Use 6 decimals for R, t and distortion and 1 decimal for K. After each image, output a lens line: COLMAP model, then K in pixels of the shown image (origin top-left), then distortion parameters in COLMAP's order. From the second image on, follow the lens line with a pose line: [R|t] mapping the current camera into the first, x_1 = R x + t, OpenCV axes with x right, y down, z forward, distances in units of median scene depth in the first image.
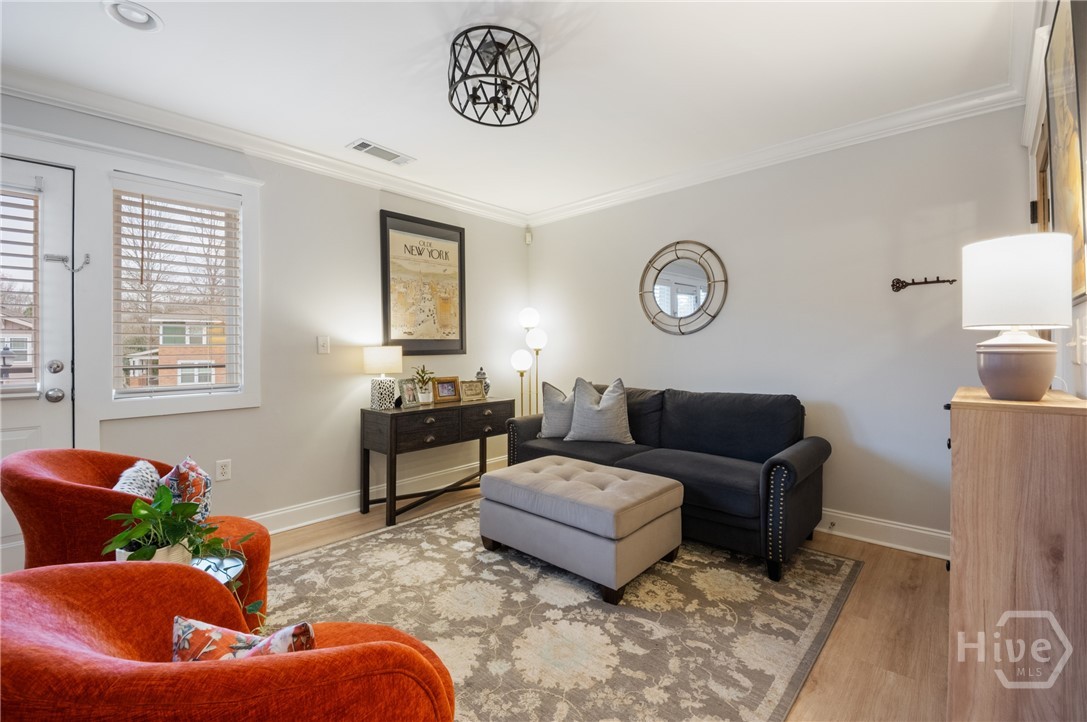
lens RADIAL K [[468.8, 0, 544.2], [0, 468.8, 349.2], [0, 0, 1]] dist [0.000741, -0.005190]
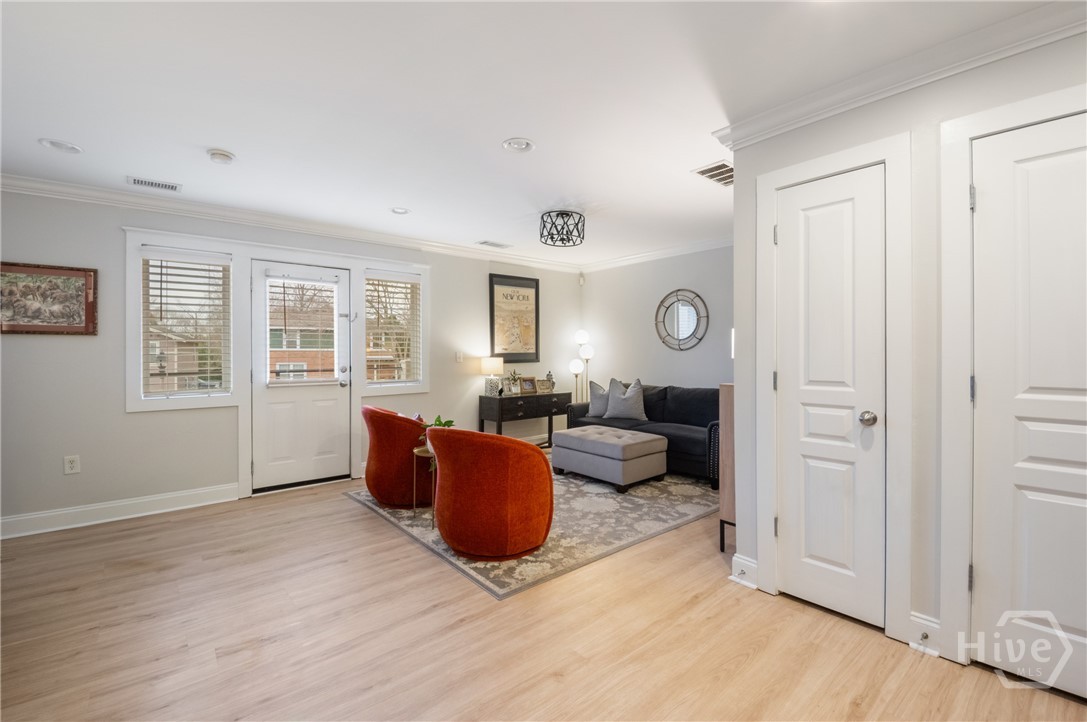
lens RADIAL K [[474.6, 0, 548.9], [0, 474.6, 357.1], [0, 0, 1]] dist [0.000956, -0.010923]
pose [[0.993853, 0.004362, -0.110626, 0.053098], [-0.003301, 0.999947, 0.009773, -0.034249], [0.110663, -0.009348, 0.993814, -0.846773]]
